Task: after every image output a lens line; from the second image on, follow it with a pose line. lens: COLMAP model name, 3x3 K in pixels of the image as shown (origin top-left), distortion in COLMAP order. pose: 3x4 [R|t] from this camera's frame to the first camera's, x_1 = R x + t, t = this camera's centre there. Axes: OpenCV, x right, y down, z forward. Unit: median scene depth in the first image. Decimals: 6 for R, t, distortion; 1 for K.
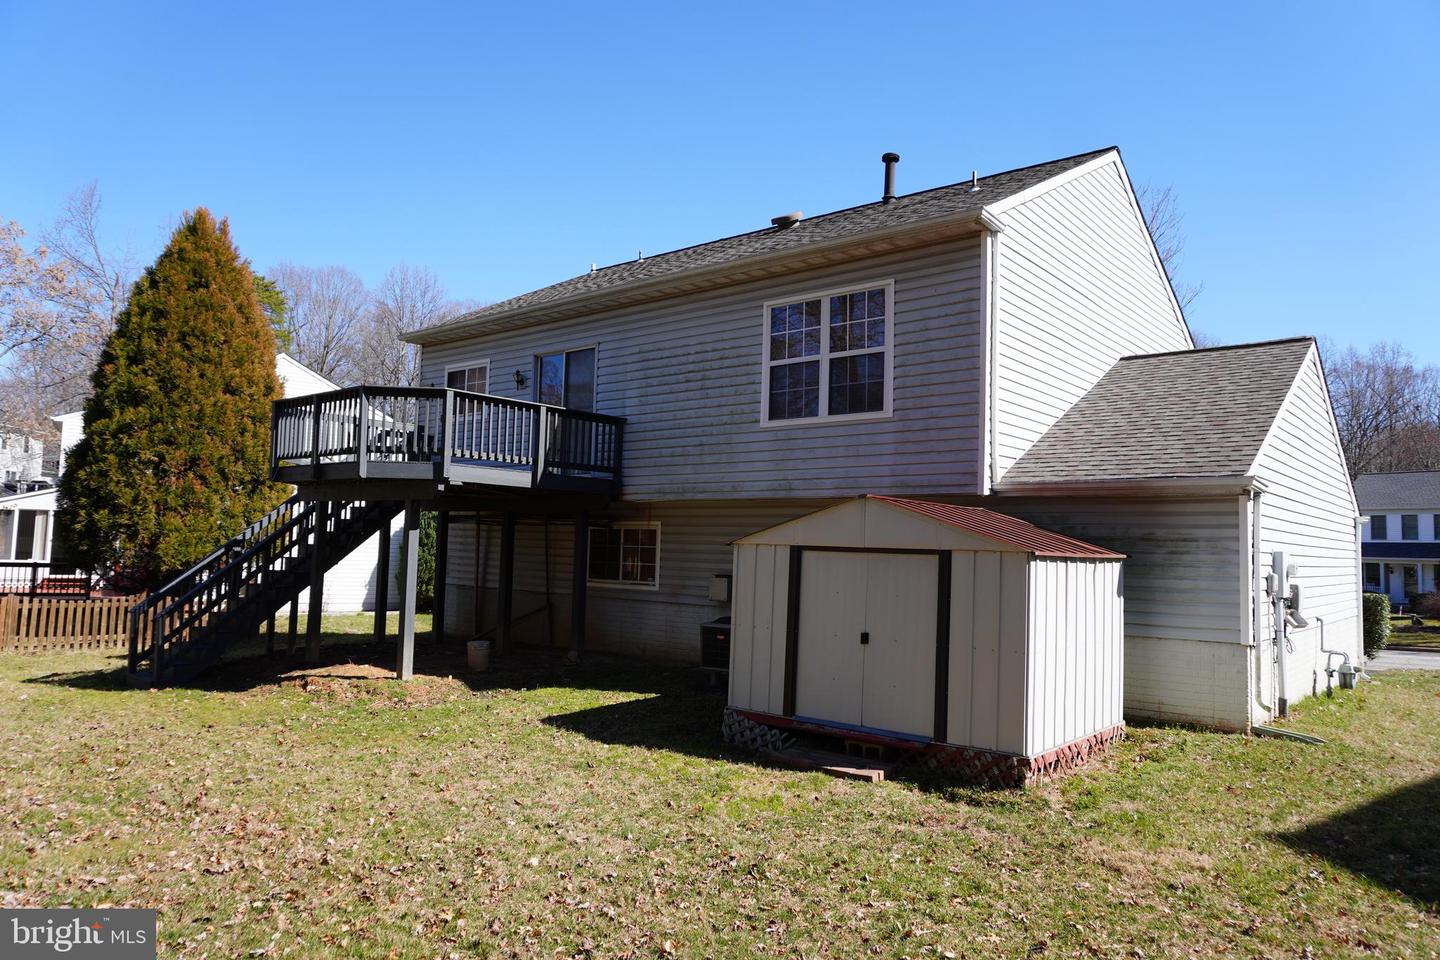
lens RADIAL K [[961.6, 0, 725.7], [0, 961.6, 485.7], [0, 0, 1]] dist [-0.049181, 0.038611]
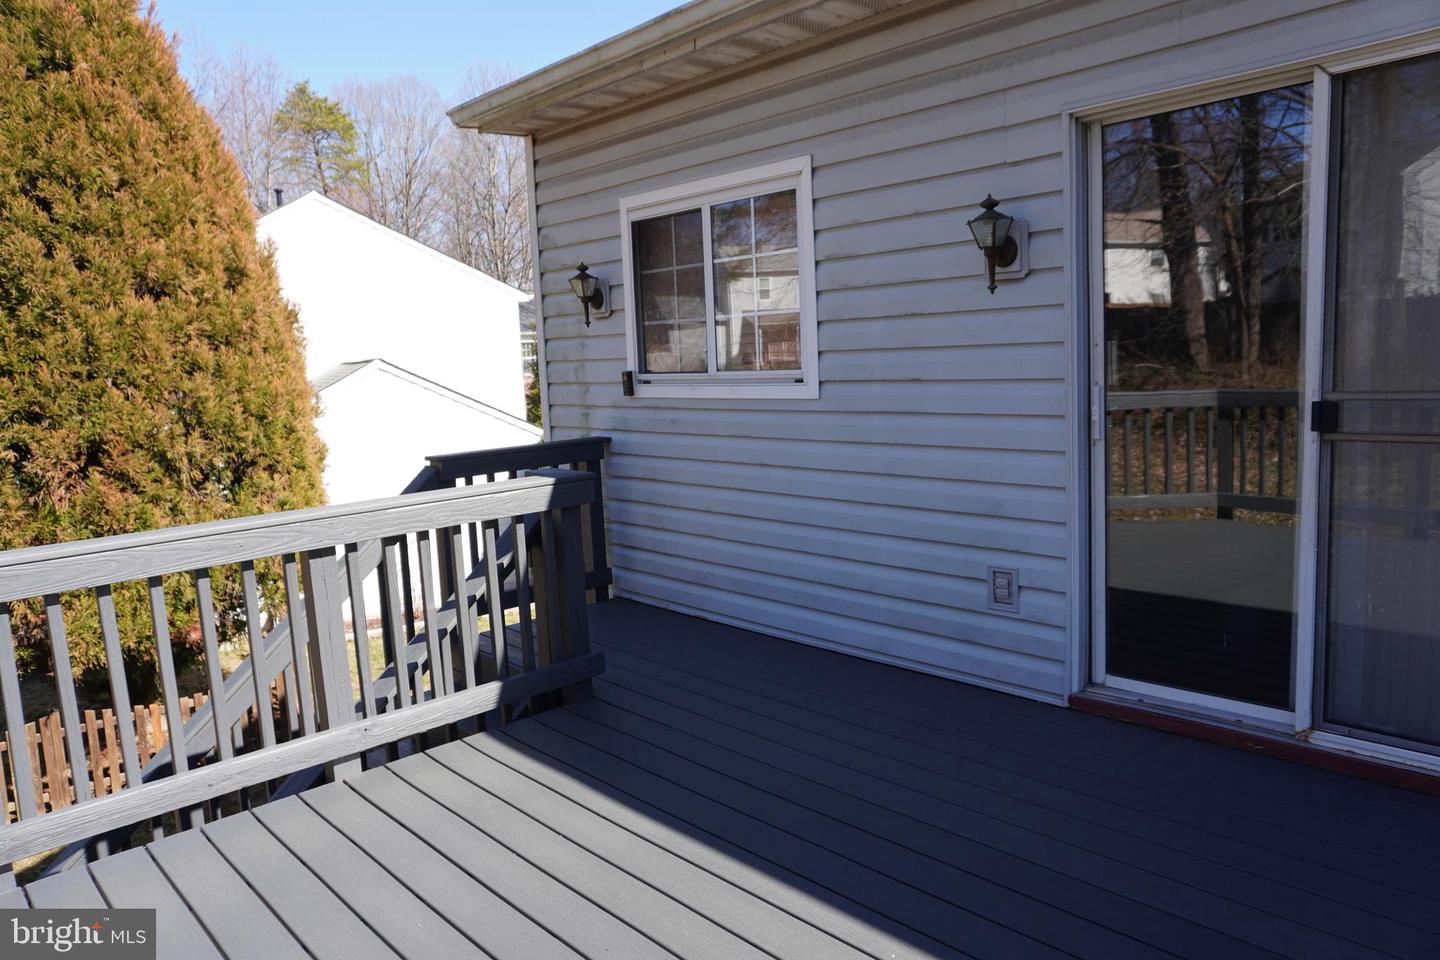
lens RADIAL K [[961.6, 0, 731.4], [0, 961.6, 480.6], [0, 0, 1]] dist [-0.049181, 0.038611]
pose [[0.991226, -0.060494, -0.117520, -0.309309], [0.082623, 0.977580, 0.193674, -0.127720], [0.103169, -0.201685, 0.974002, 0.944303]]
